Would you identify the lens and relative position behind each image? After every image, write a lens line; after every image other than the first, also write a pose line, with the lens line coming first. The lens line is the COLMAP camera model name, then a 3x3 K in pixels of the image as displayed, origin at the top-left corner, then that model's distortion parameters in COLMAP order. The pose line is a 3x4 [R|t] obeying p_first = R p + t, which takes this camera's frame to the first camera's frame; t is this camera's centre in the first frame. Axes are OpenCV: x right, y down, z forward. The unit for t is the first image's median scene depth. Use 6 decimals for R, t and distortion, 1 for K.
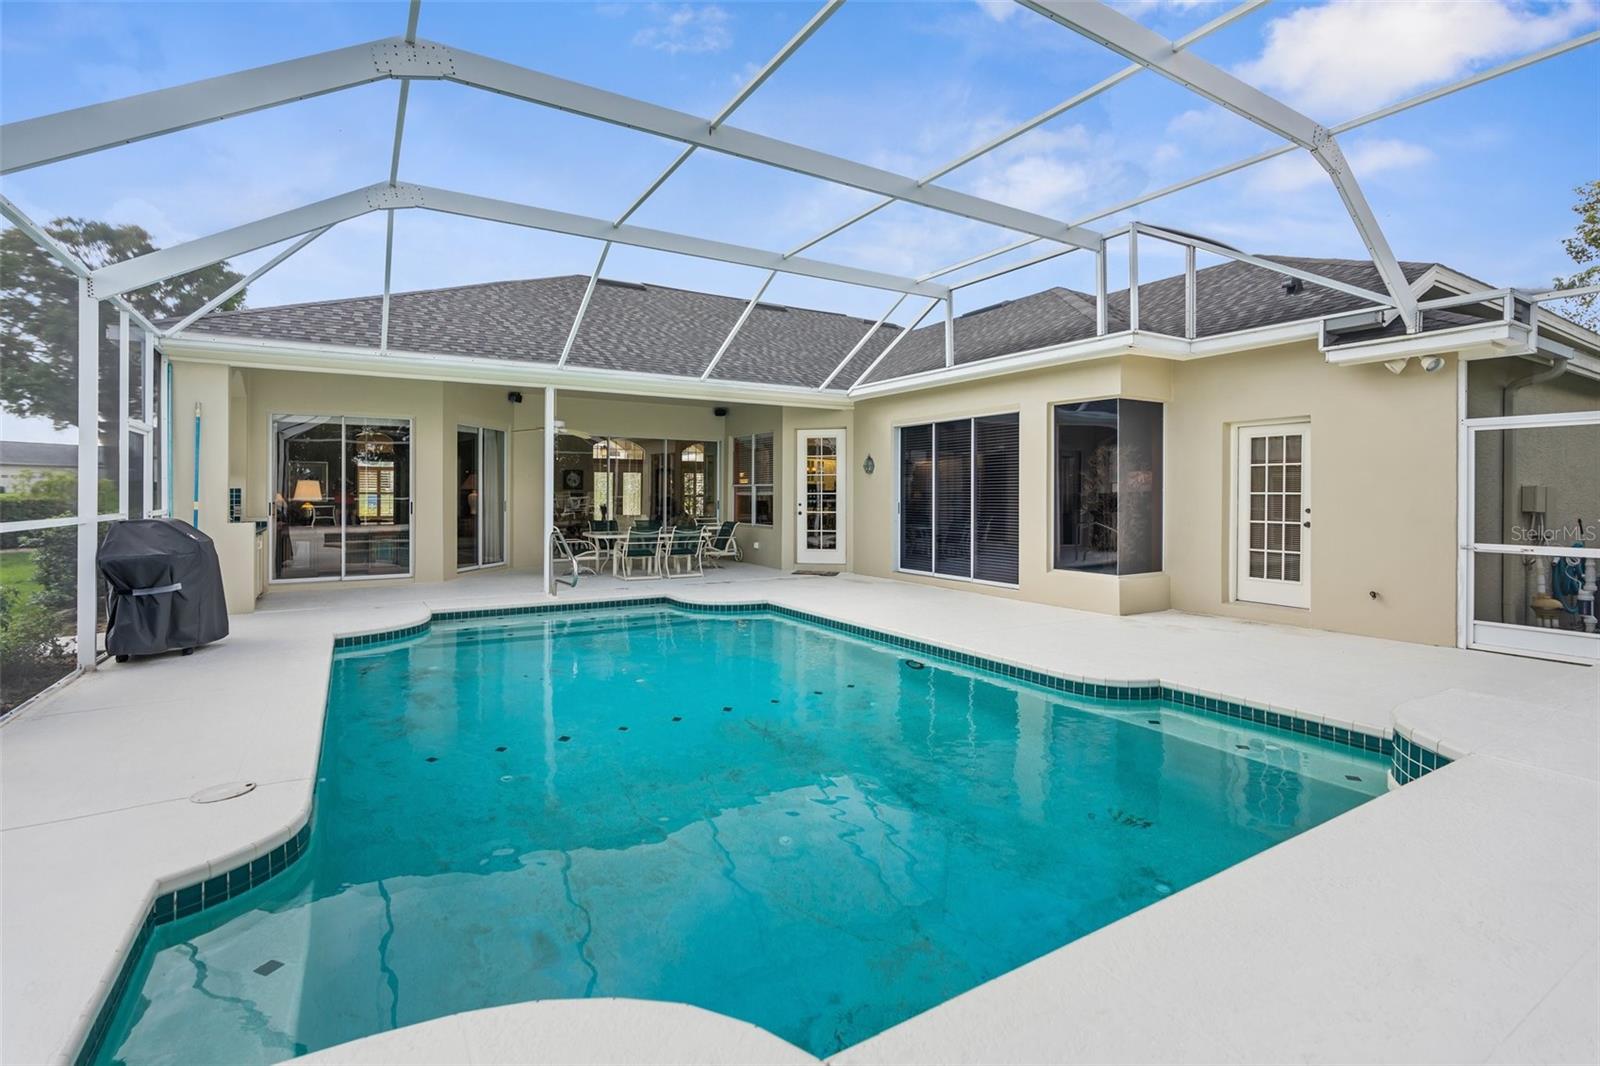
lens RADIAL K [[720.3, 0, 798.3], [0, 720.3, 498.4], [0, 0, 1]] dist [-0.009574, 0.000457]
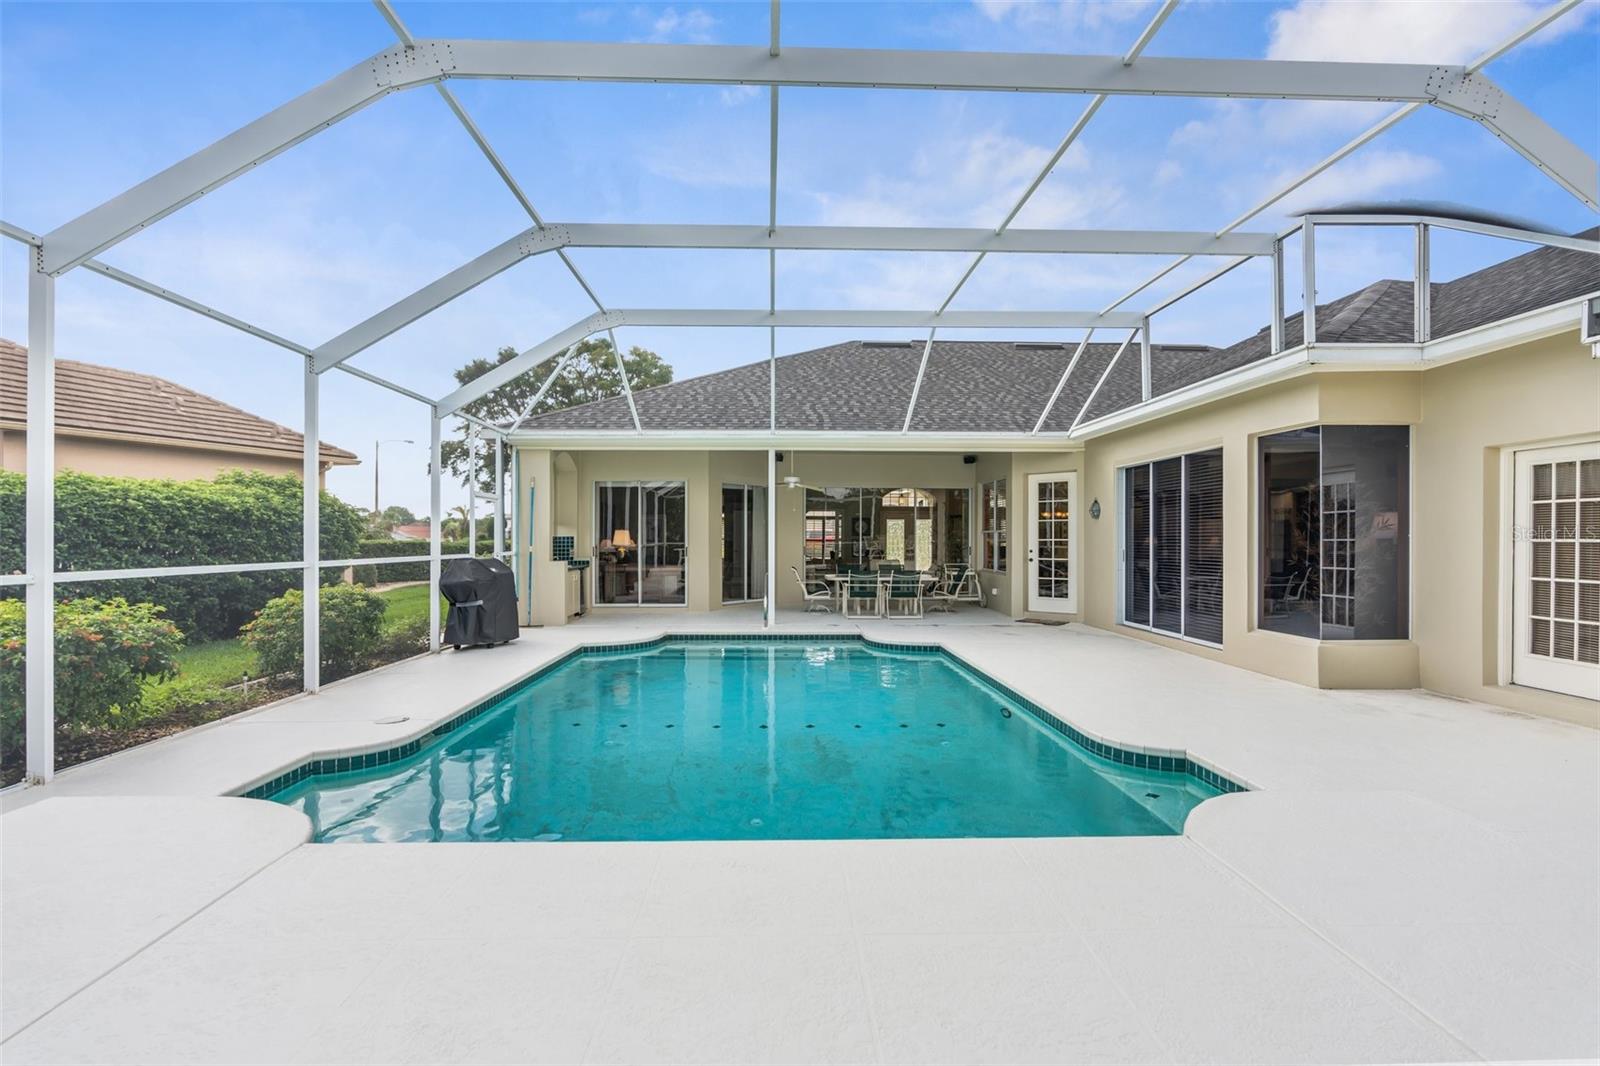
lens RADIAL K [[721.4, 0, 809.3], [0, 721.4, 537.8], [0, 0, 1]] dist [-0.002934, 0.000212]
pose [[0.878922, -0.001416, -0.476963, 0.275590], [-0.002340, 0.999971, -0.007280, -0.002191], [0.476959, 0.007515, 0.878893, -0.004617]]
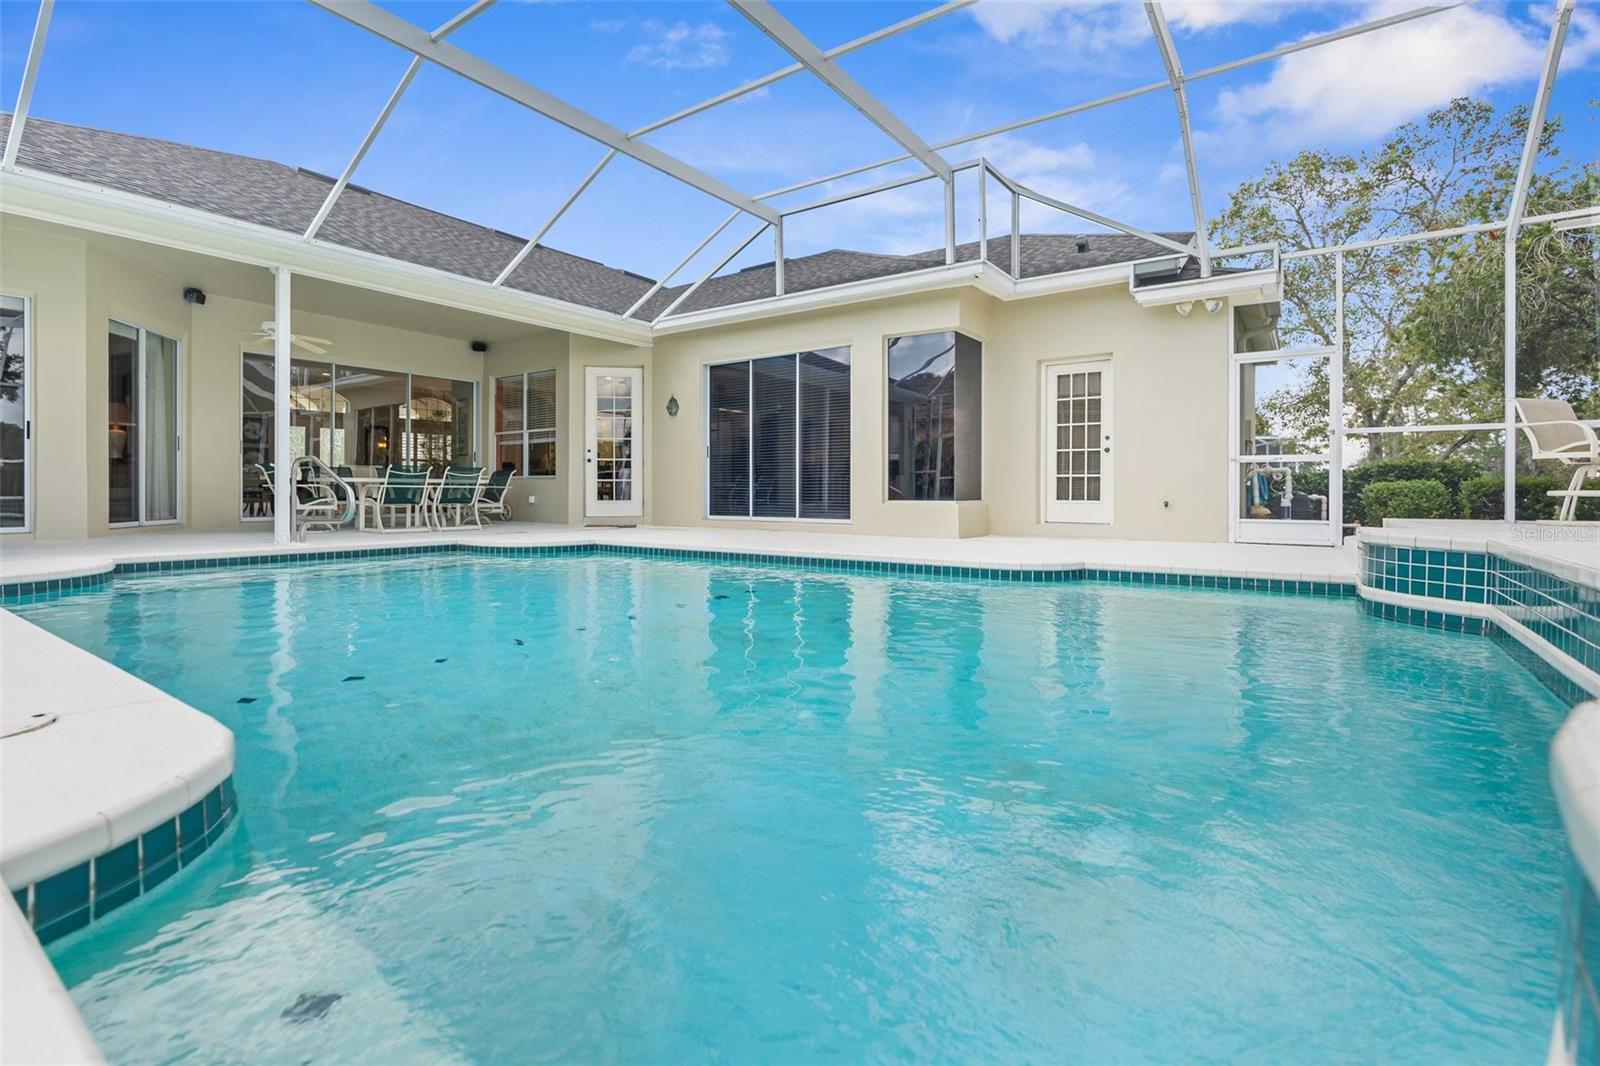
lens RADIAL K [[722.0, 0, 792.6], [0, 722.0, 493.0], [0, 0, 1]] dist [-0.010058, 0.000469]
pose [[0.919849, -0.003646, 0.392255, -0.156182], [0.002656, 0.999992, 0.003066, 0.078557], [-0.392263, -0.001778, 0.919851, 0.109760]]
